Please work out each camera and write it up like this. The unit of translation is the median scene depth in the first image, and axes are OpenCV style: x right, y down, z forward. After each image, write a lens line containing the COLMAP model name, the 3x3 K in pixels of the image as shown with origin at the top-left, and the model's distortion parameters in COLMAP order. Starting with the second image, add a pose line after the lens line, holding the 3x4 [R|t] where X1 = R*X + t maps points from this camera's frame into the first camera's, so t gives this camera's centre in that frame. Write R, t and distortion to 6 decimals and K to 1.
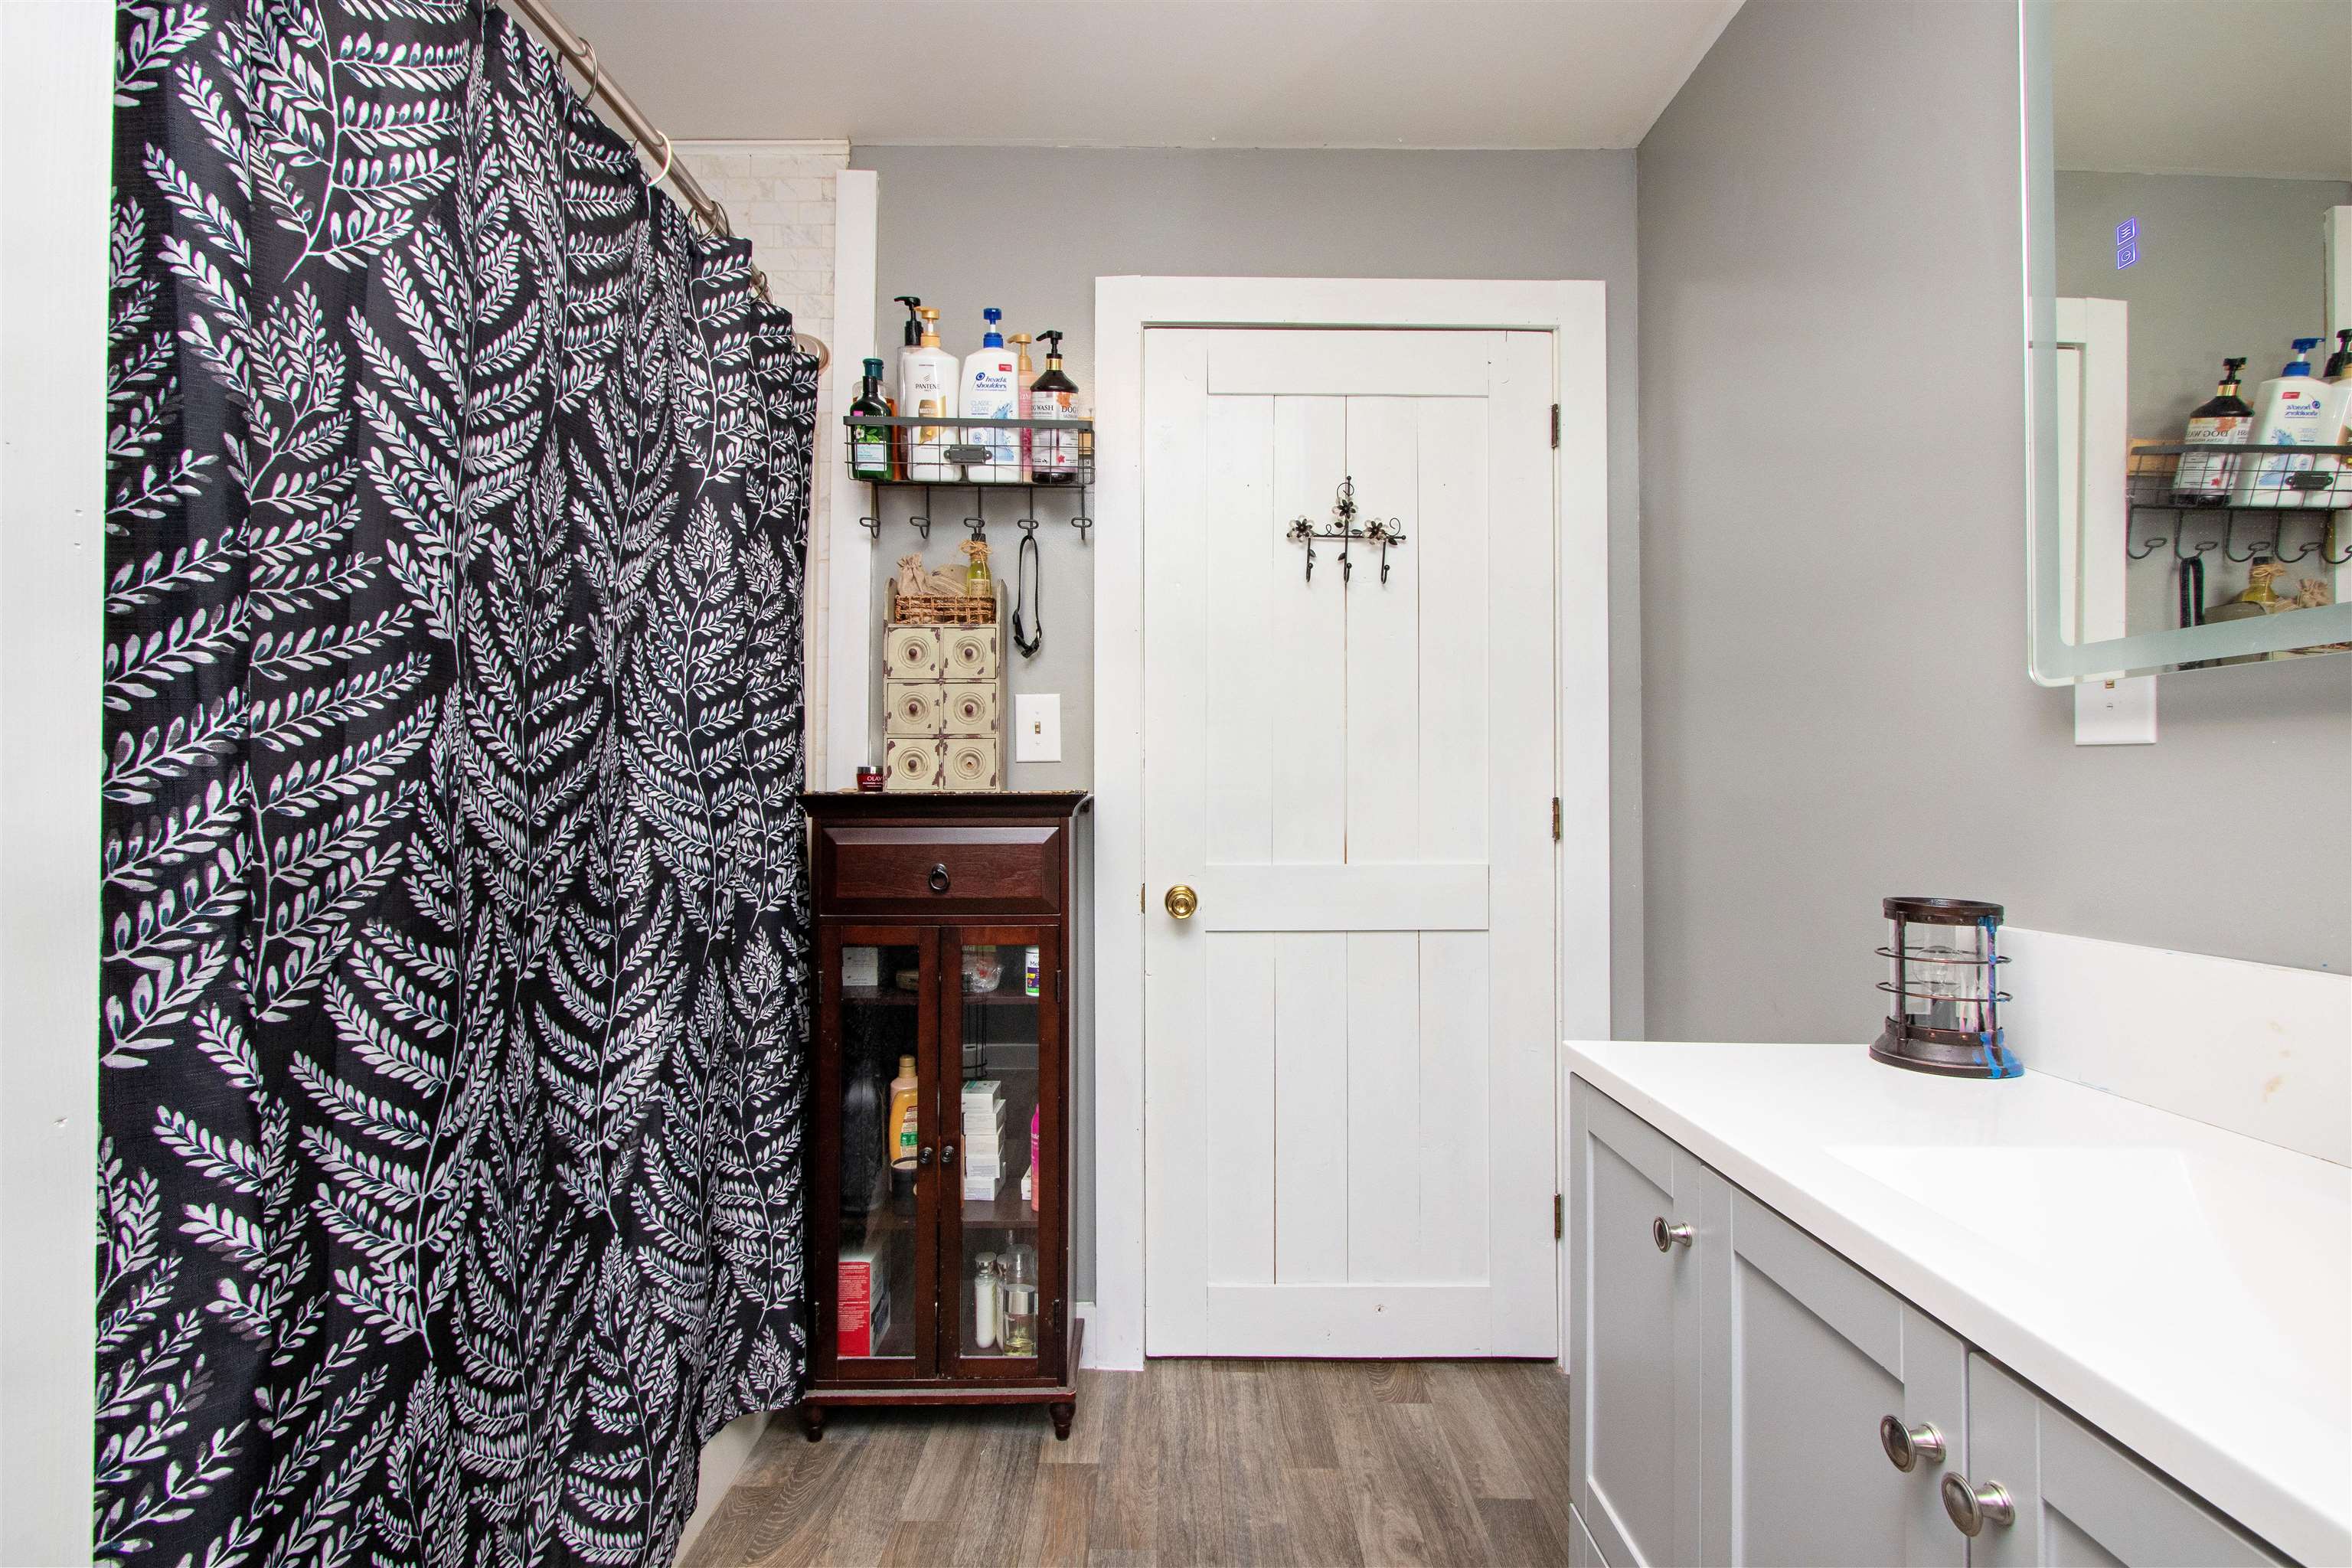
lens RADIAL K [[1103.0, 0, 1169.2], [0, 1103.0, 757.6], [0, 0, 1]] dist [-0.006416, 0.001876]
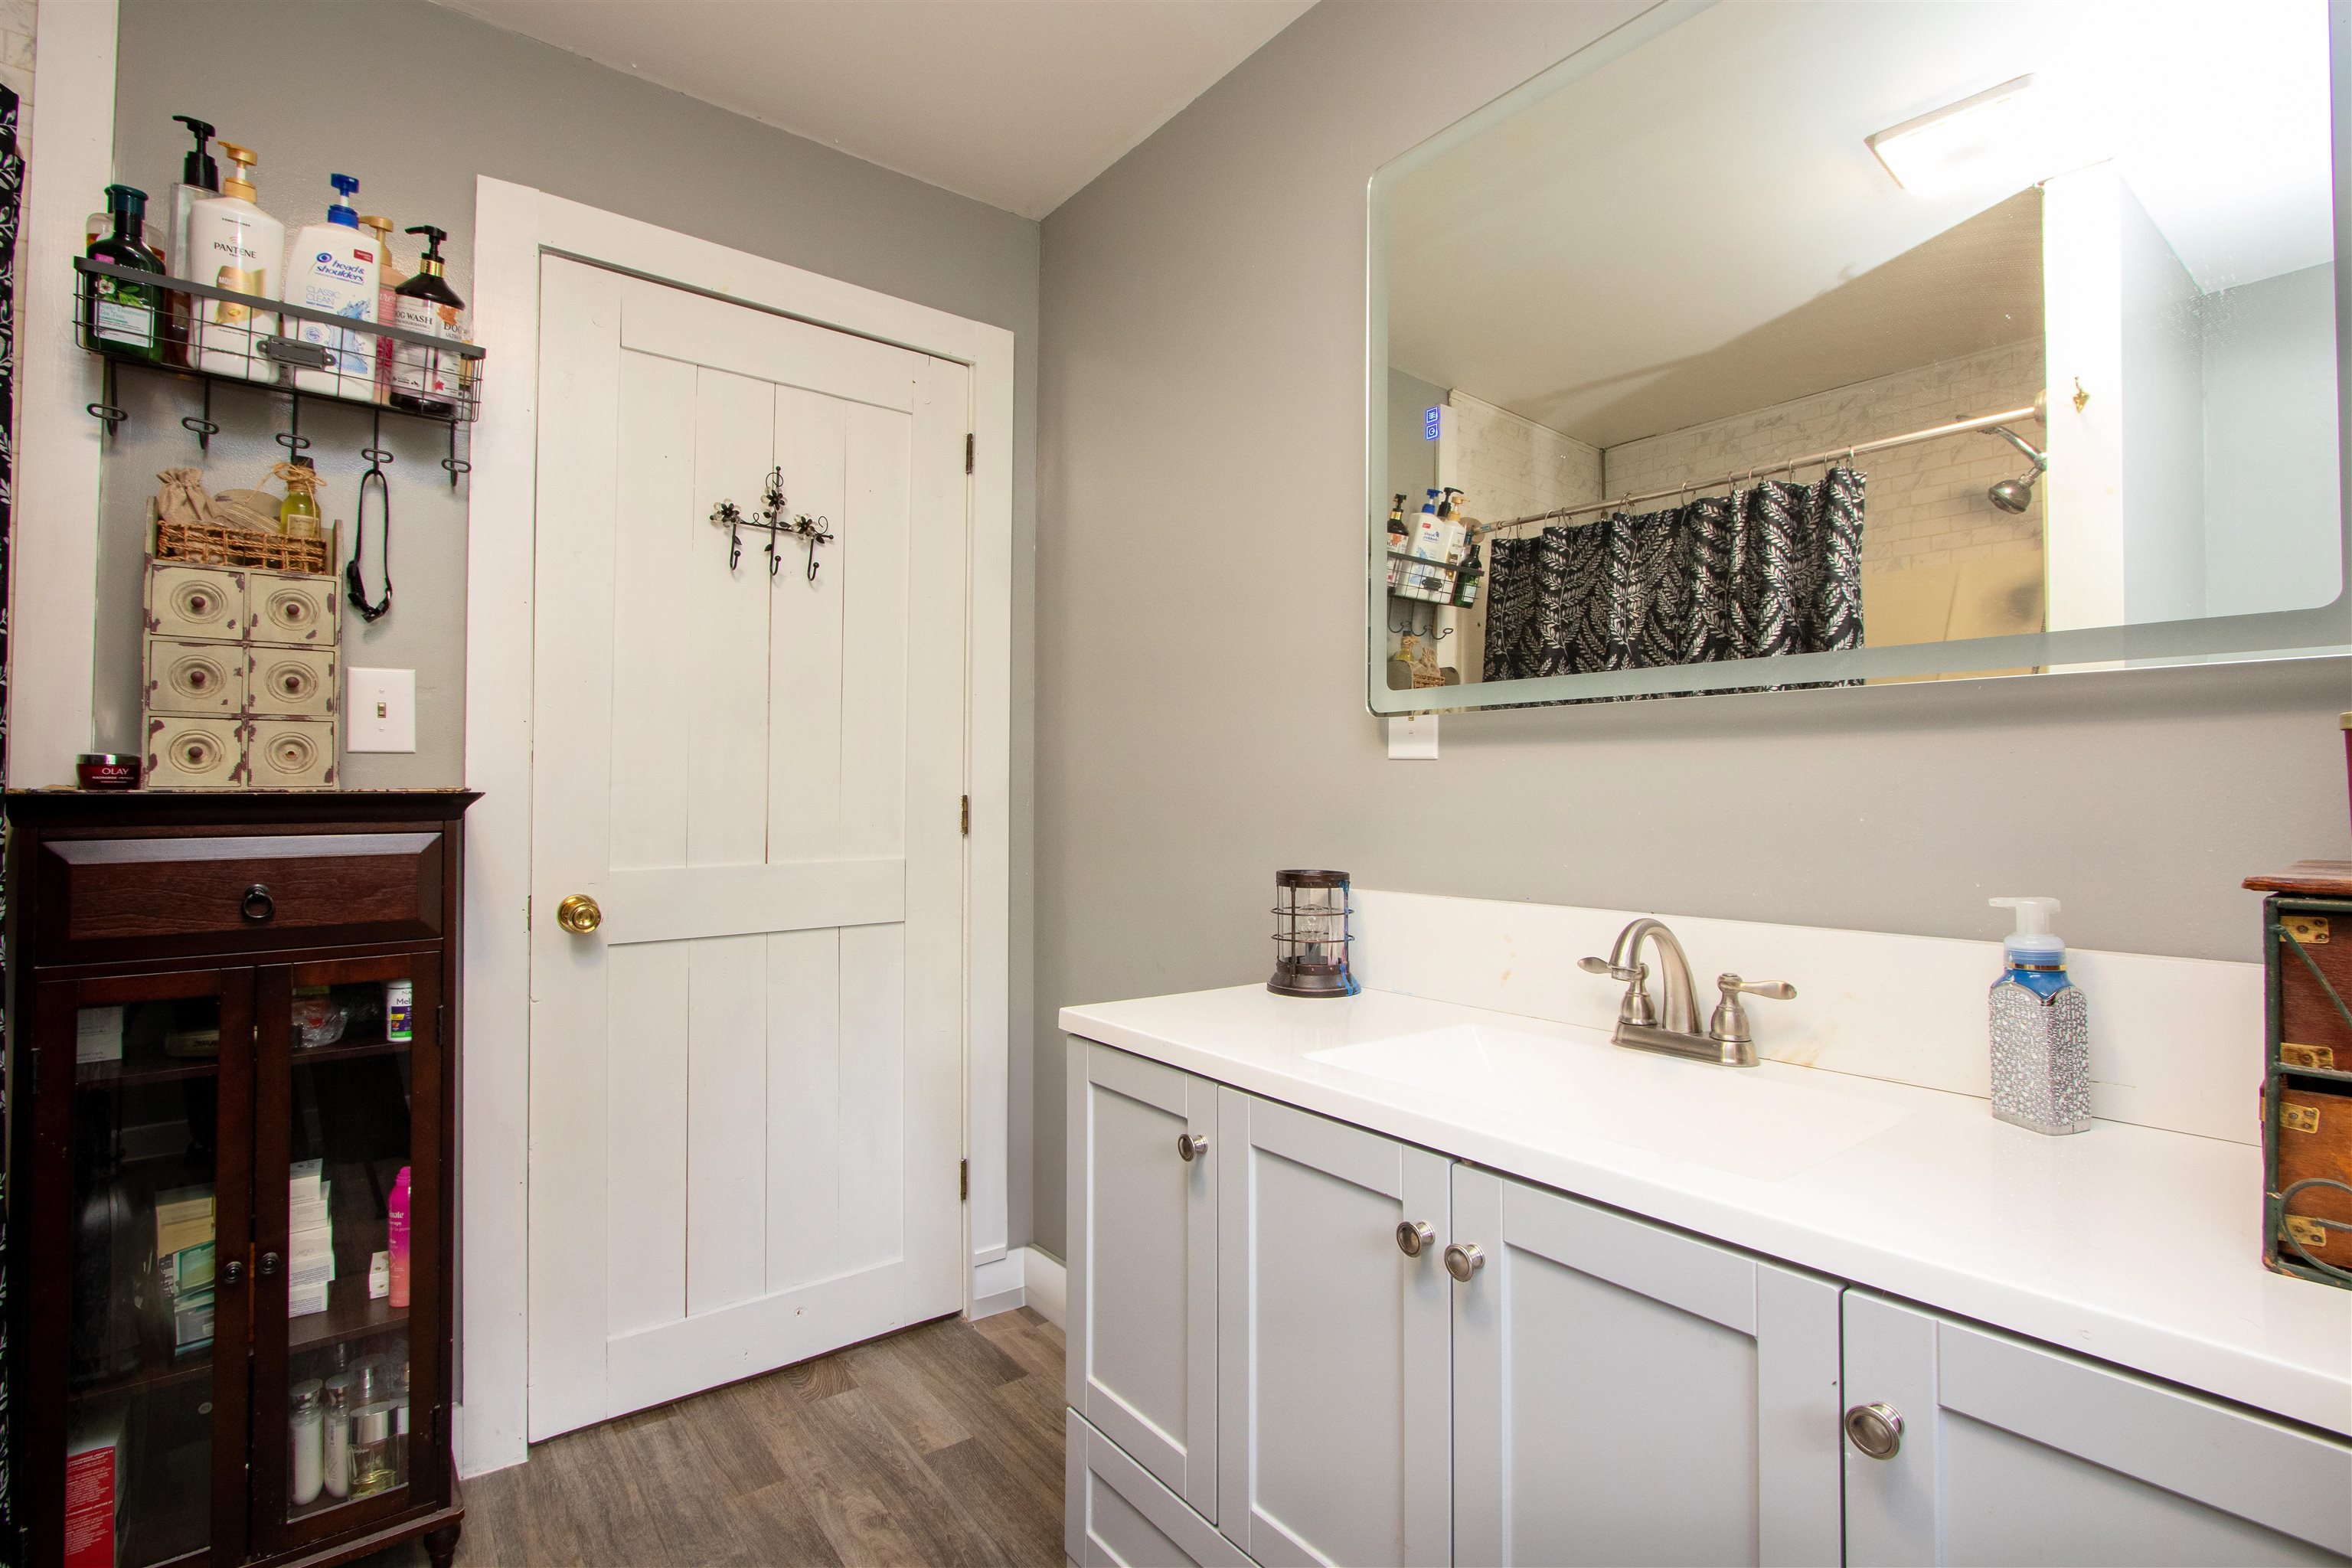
lens RADIAL K [[1100.5, 0, 1179.5], [0, 1100.5, 757.1], [0, 0, 1]] dist [0.000805, 0.000909]
pose [[0.794311, 0.018690, 0.607224, -0.154905], [-0.020143, 0.999787, -0.004422, -0.001124], [-0.607178, -0.008719, 0.794518, 0.009312]]
